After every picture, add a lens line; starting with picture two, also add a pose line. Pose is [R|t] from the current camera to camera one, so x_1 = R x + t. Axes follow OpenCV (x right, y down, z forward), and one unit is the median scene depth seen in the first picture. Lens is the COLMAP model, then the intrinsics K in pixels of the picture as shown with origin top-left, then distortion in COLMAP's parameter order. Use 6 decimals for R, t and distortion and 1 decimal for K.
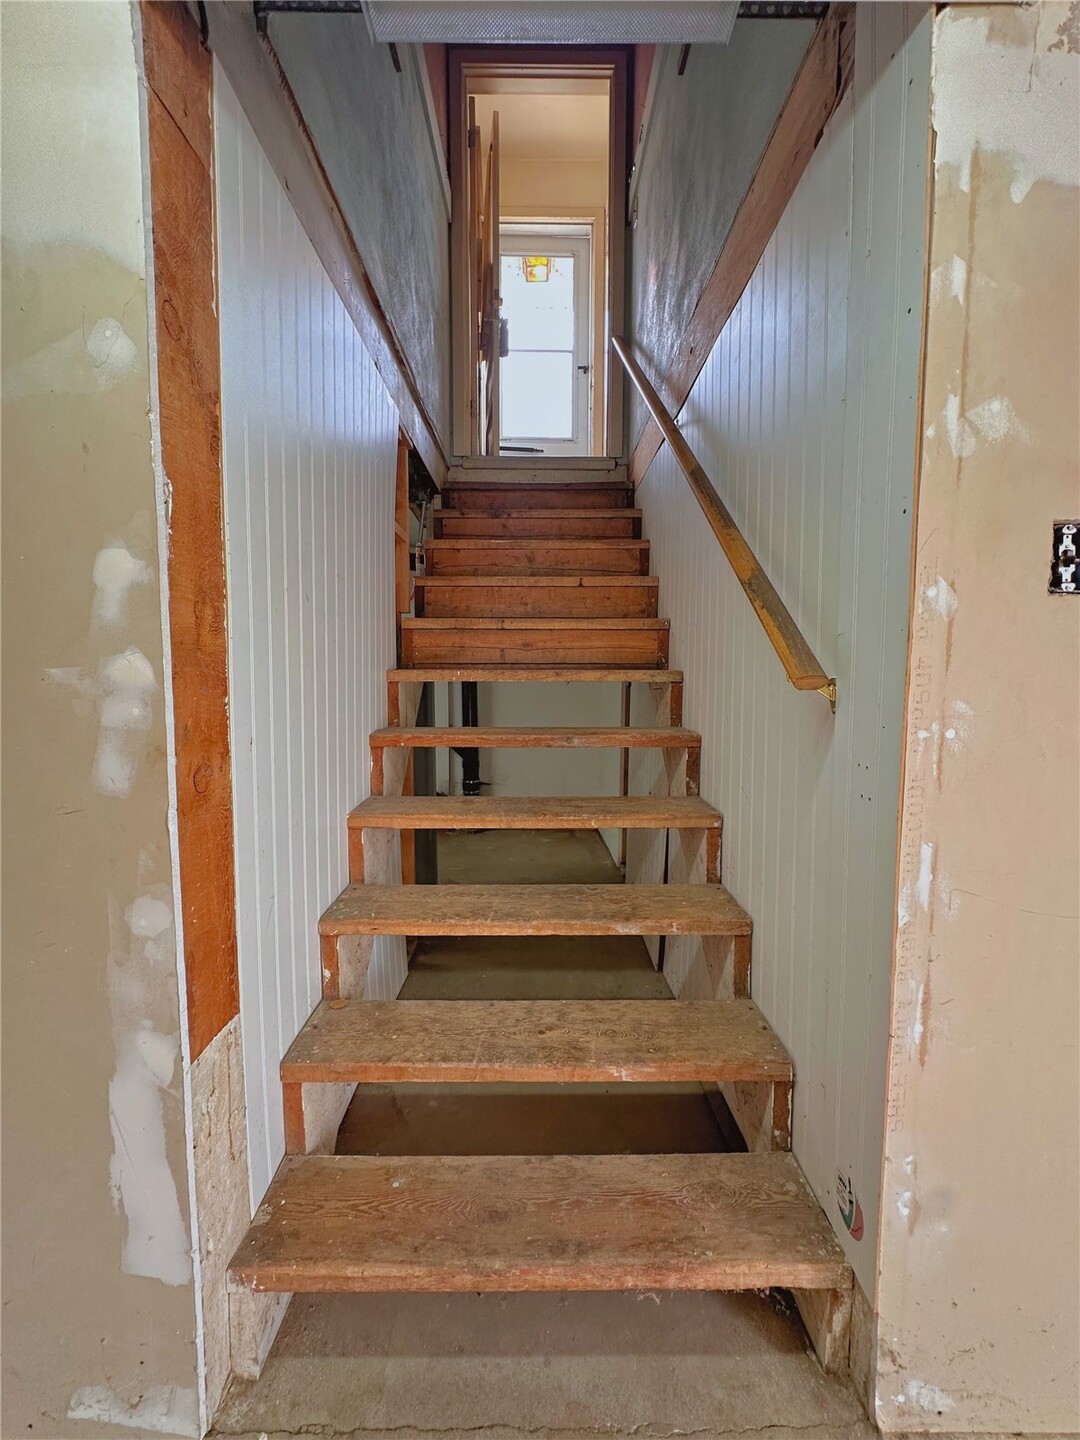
lens RADIAL K [[576.5, 0, 544.2], [0, 576.5, 723.9], [0, 0, 1]] dist [-0.002883, 0.000657]
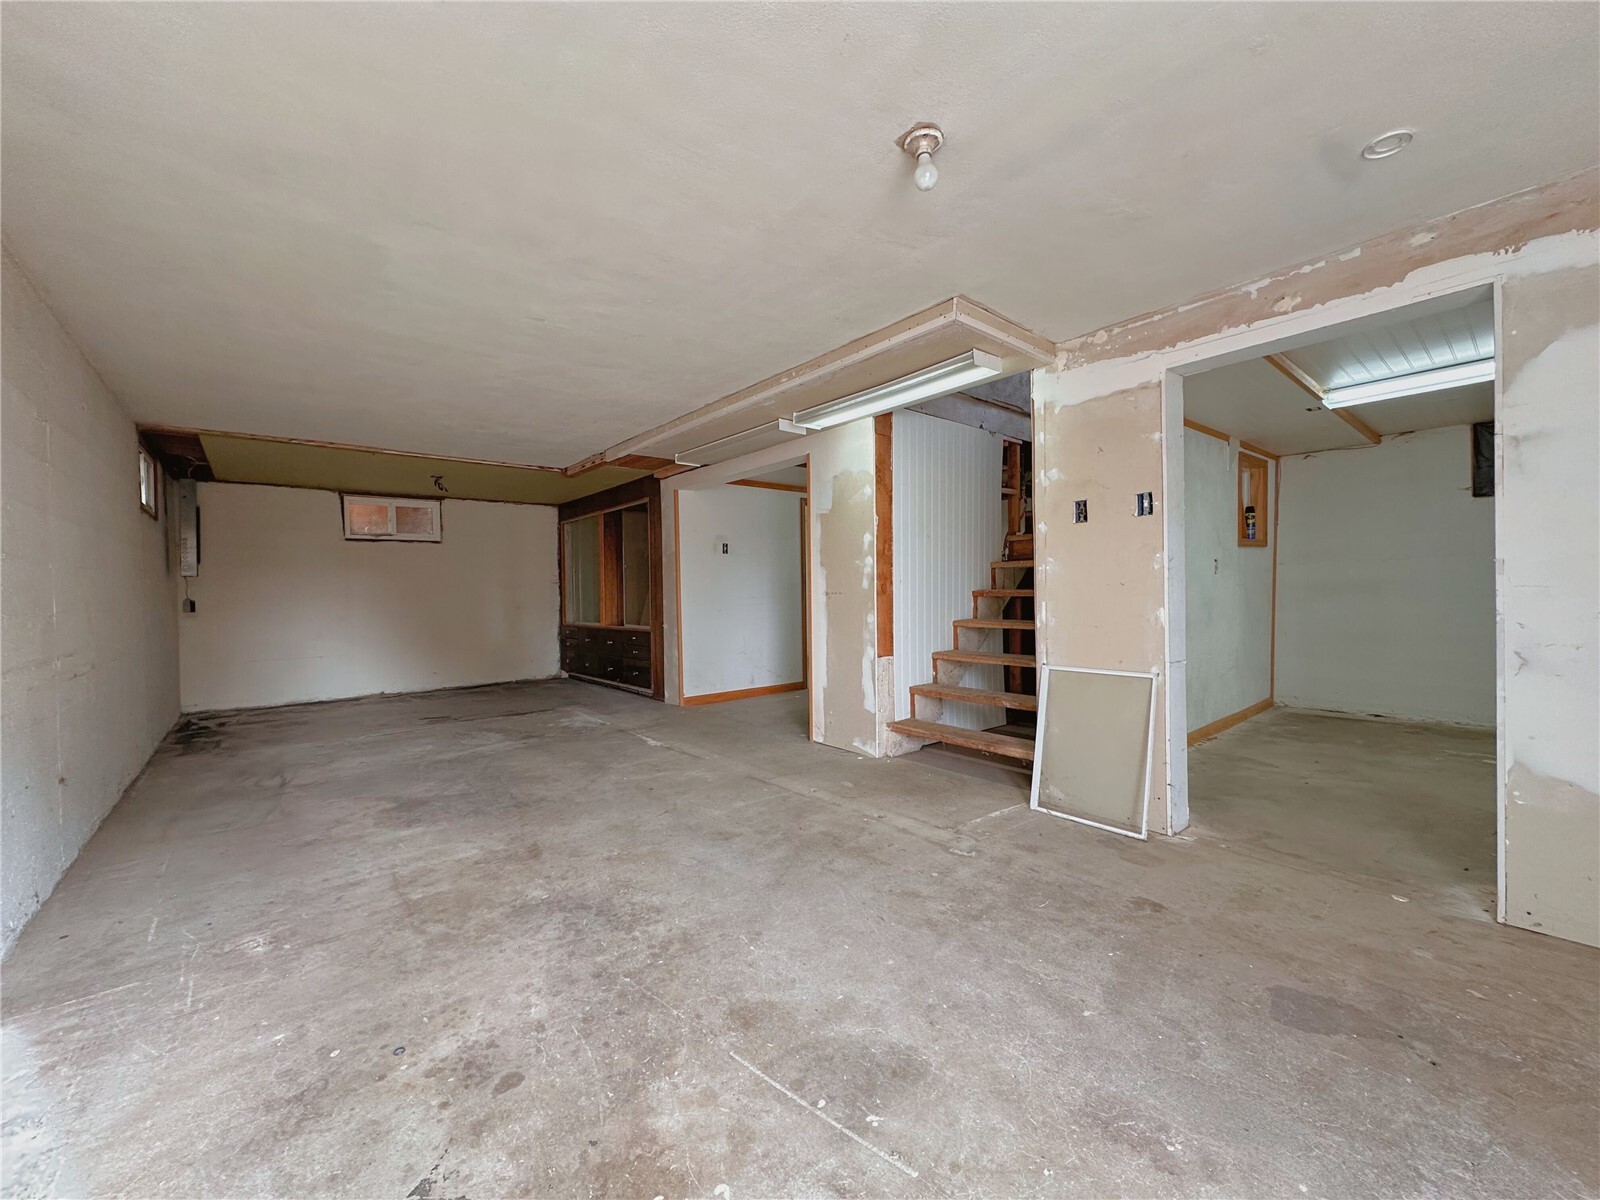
lens RADIAL K [[640.6, 0, 802.9], [0, 640.6, 601.1], [0, 0, 1]] dist [-0.002883, 0.000657]
pose [[0.639115, -0.000944, -0.769111, 2.524029], [-0.046954, 0.998086, -0.040243, 0.405583], [0.767677, 0.061832, 0.637847, -2.306590]]
